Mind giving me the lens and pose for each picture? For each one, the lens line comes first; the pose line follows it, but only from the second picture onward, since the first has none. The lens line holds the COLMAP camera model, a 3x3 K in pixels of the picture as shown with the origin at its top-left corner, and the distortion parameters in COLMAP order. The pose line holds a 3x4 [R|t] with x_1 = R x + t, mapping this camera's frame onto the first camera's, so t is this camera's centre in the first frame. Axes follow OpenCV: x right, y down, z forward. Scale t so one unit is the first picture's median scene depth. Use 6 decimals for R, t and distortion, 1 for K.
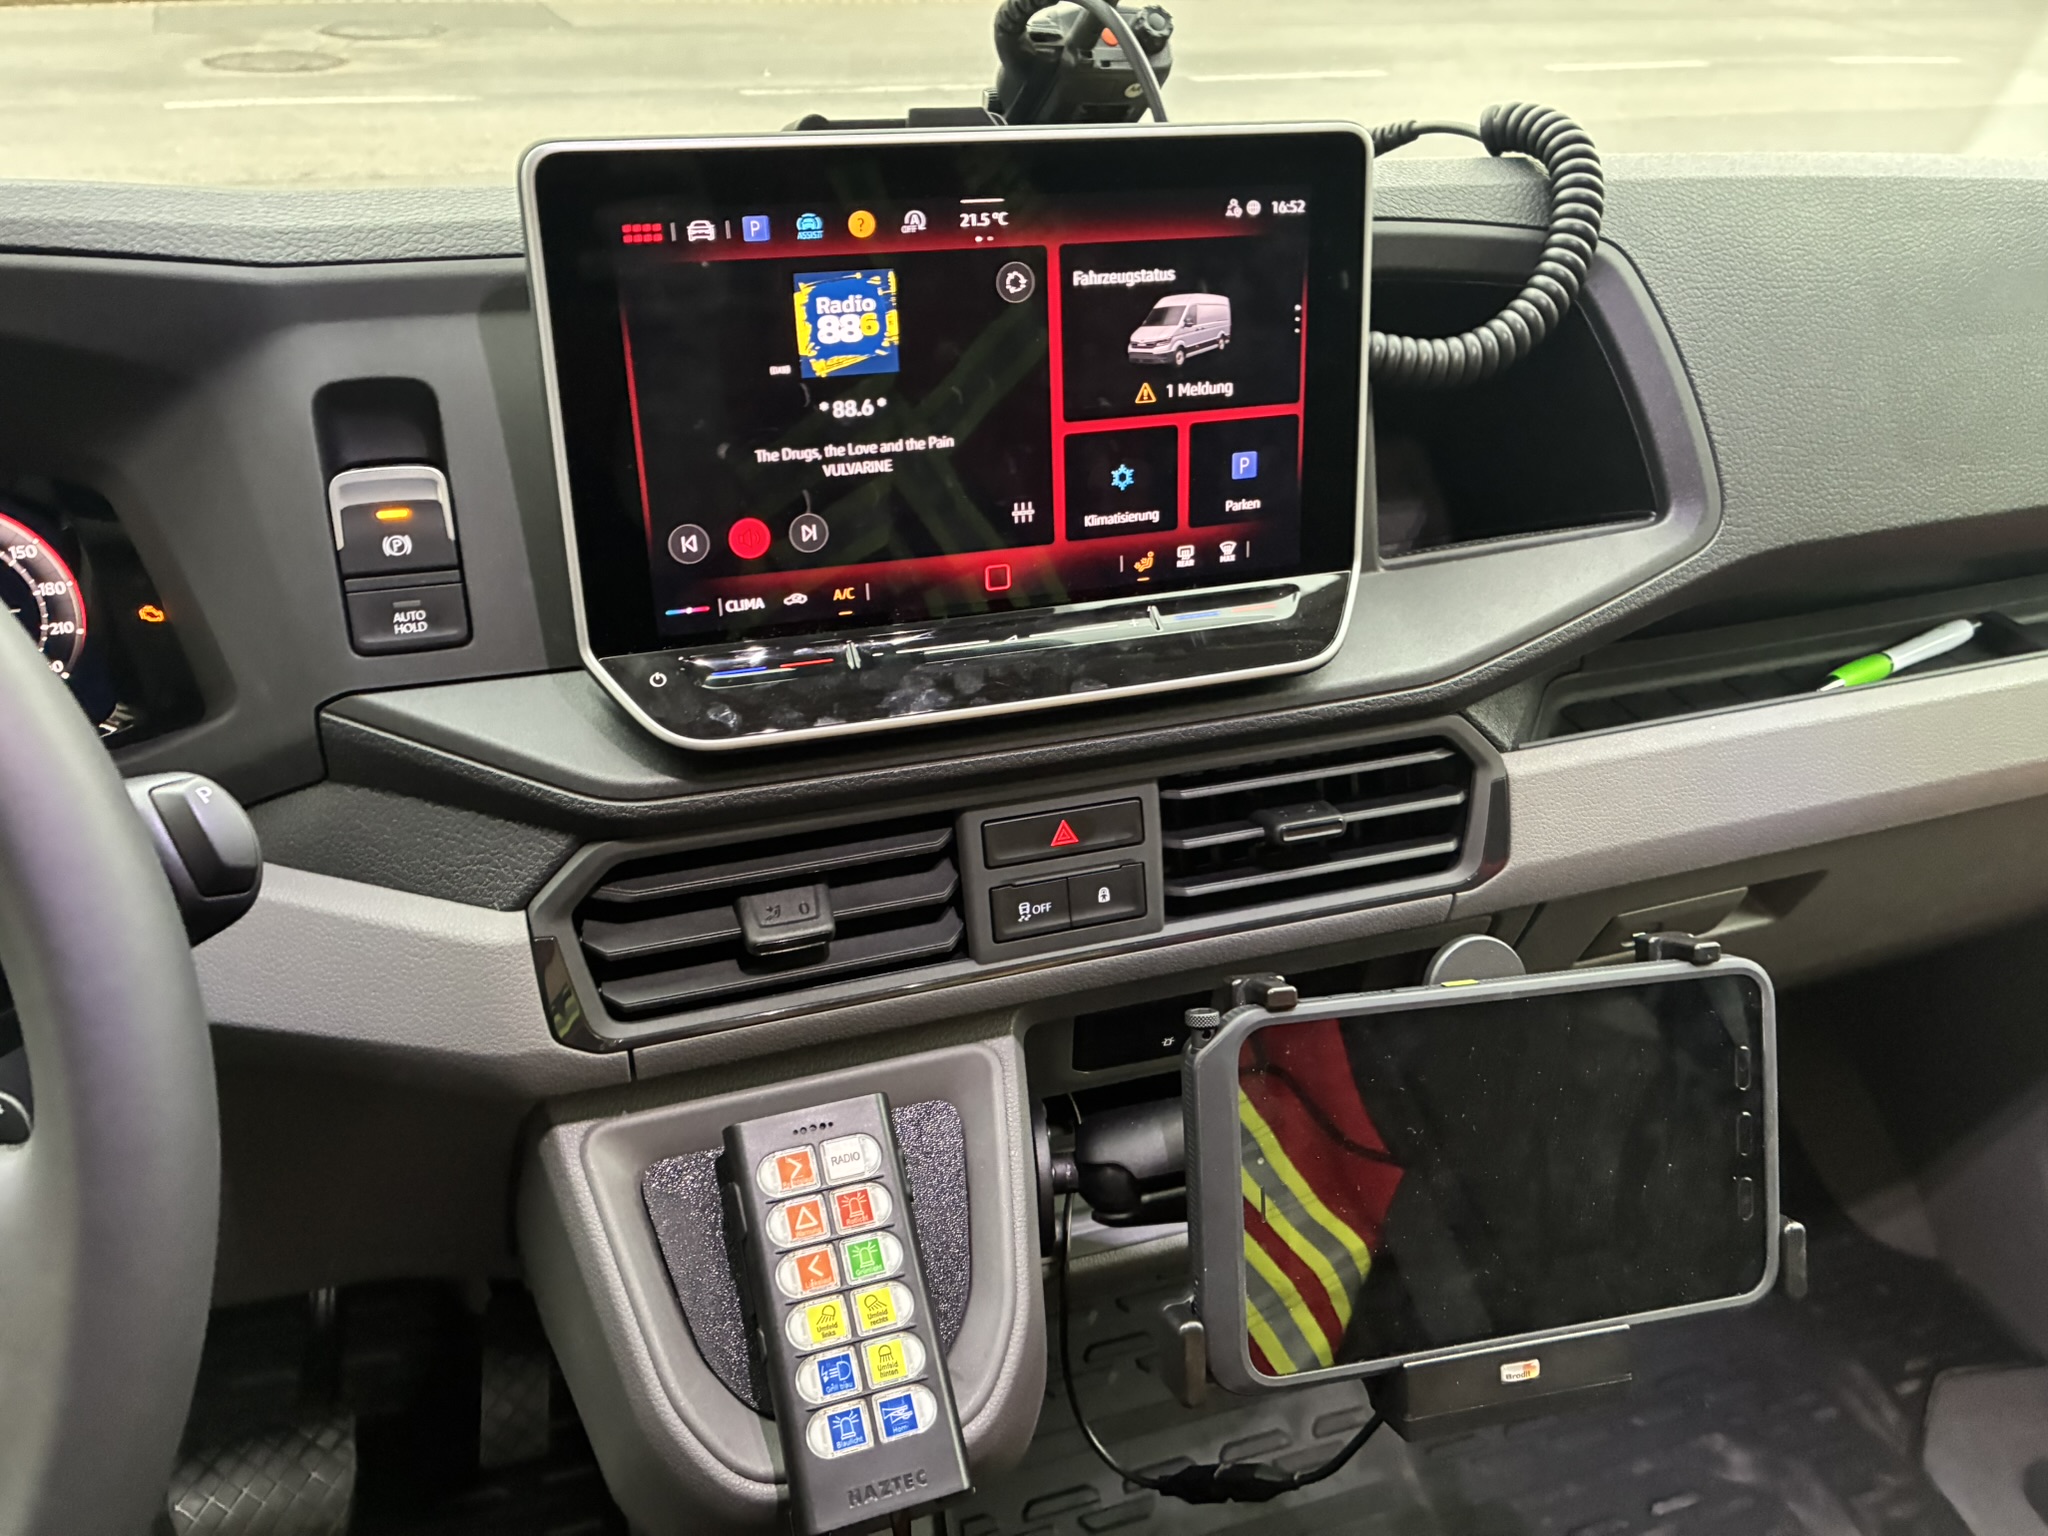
lens RADIAL K [[1552.3, 0, 1025.8], [0, 1552.3, 711.2], [0, 0, 1]] dist [0.084690, -0.227309]
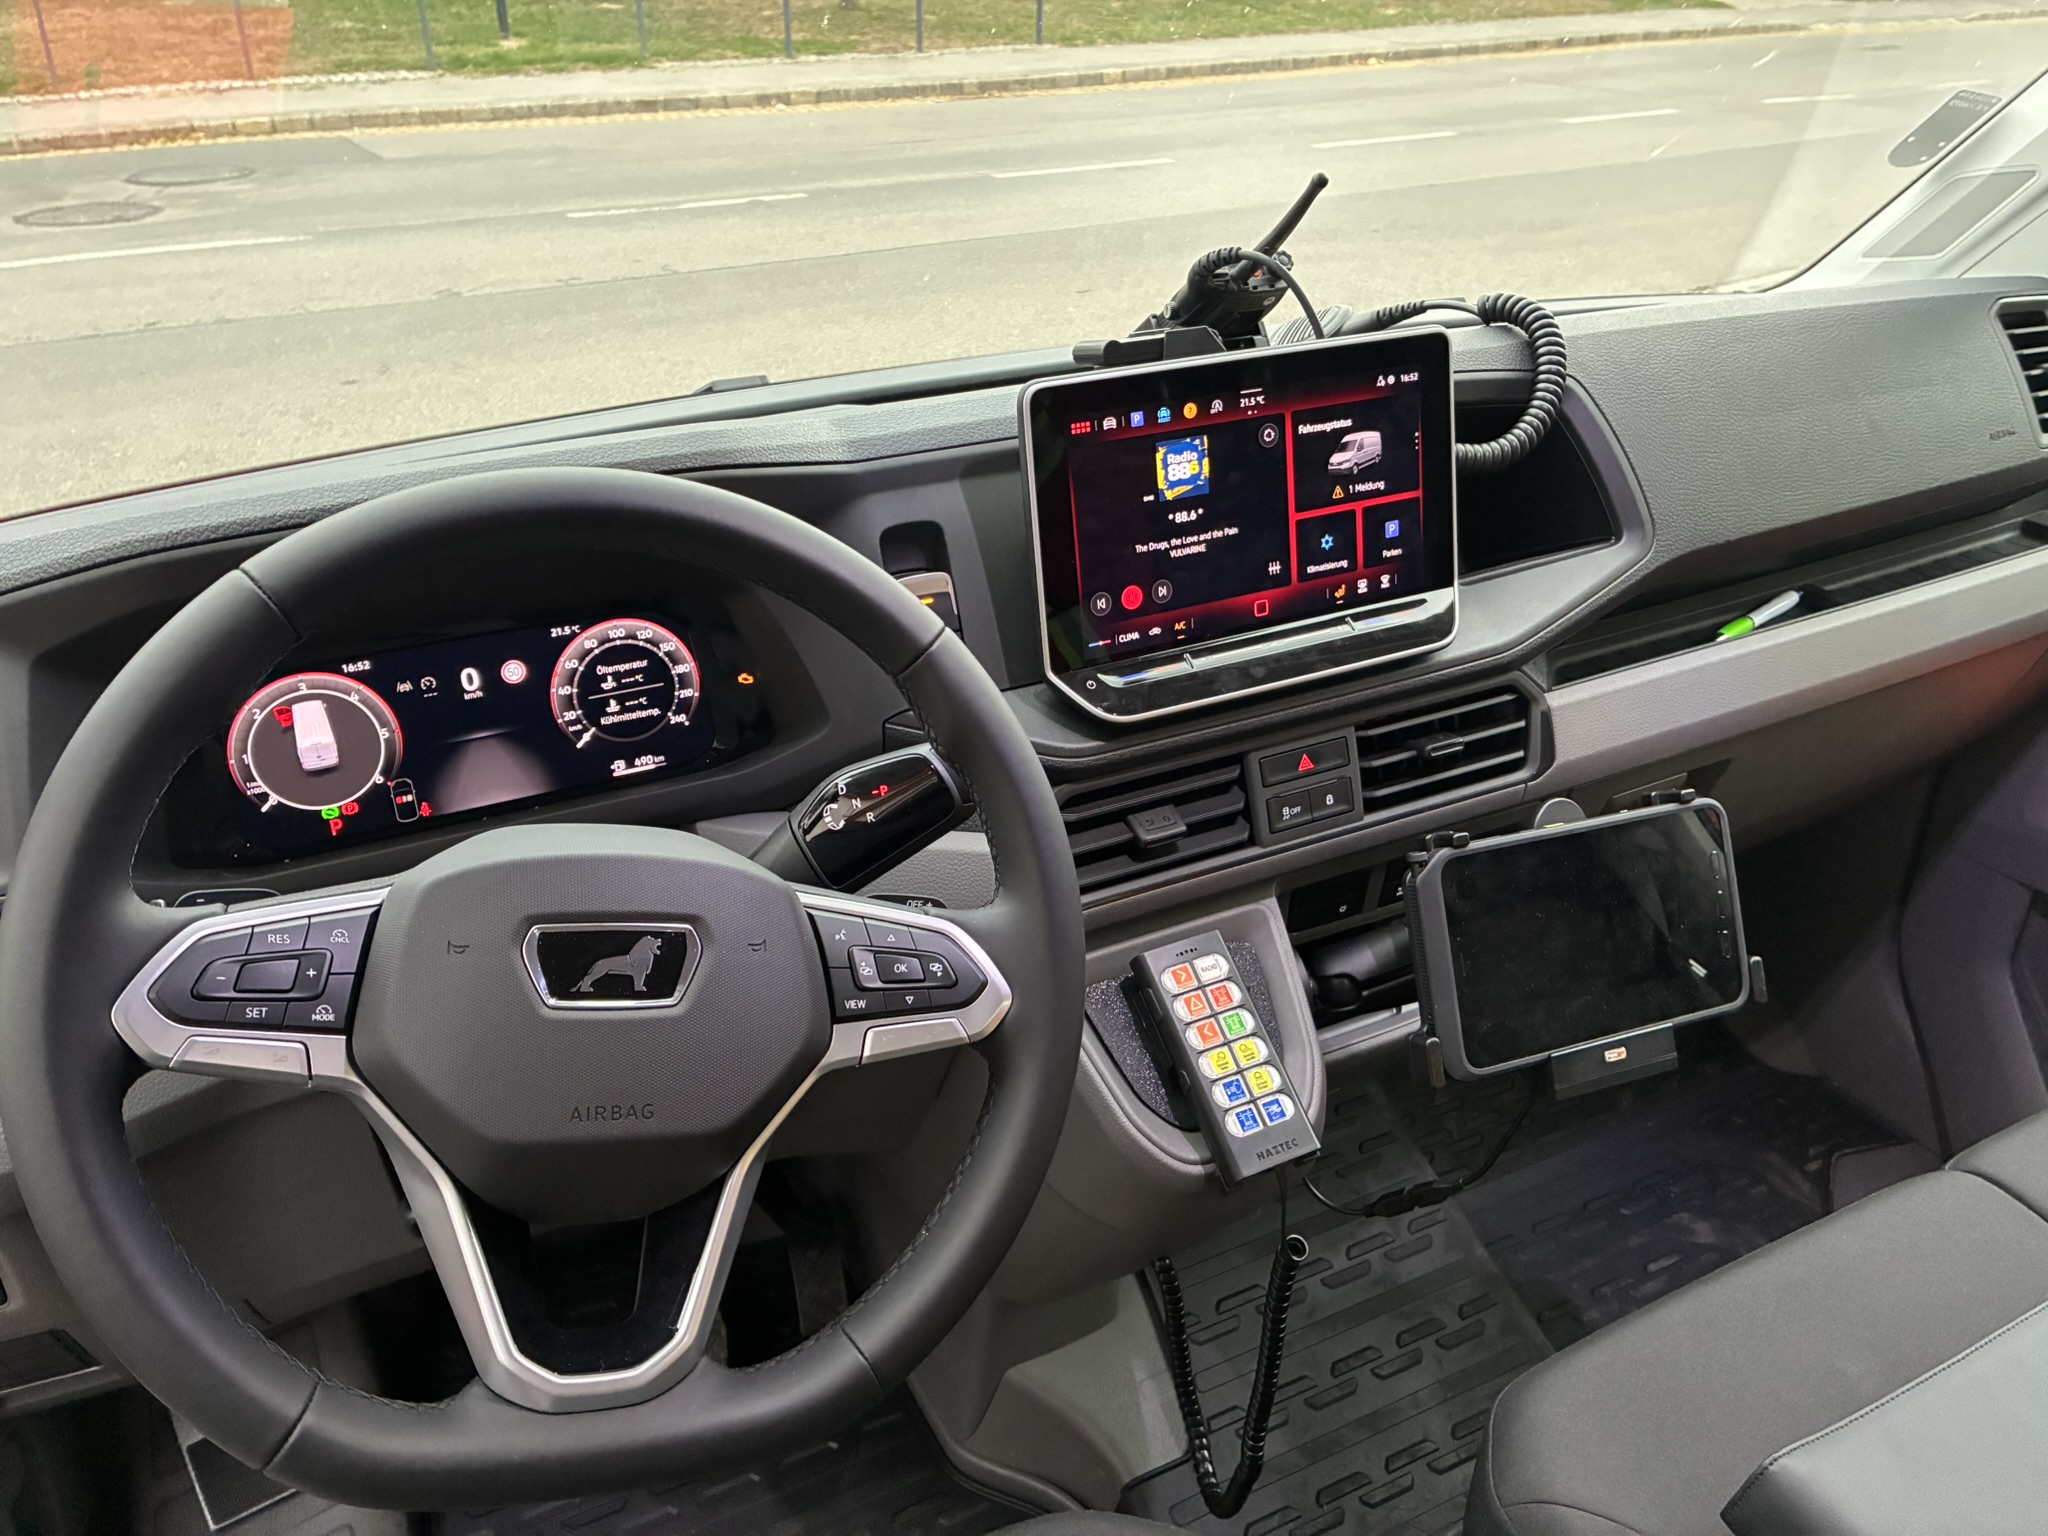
lens RADIAL K [[1698.9, 0, 935.8], [0, 1698.9, 725.4], [0, 0, 1]] dist [0.173672, -0.515106]
pose [[0.988467, -0.095868, 0.117224, -0.577086], [0.101758, 0.993776, -0.045326, 0.083849], [-0.112150, 0.056732, 0.992071, -0.753229]]
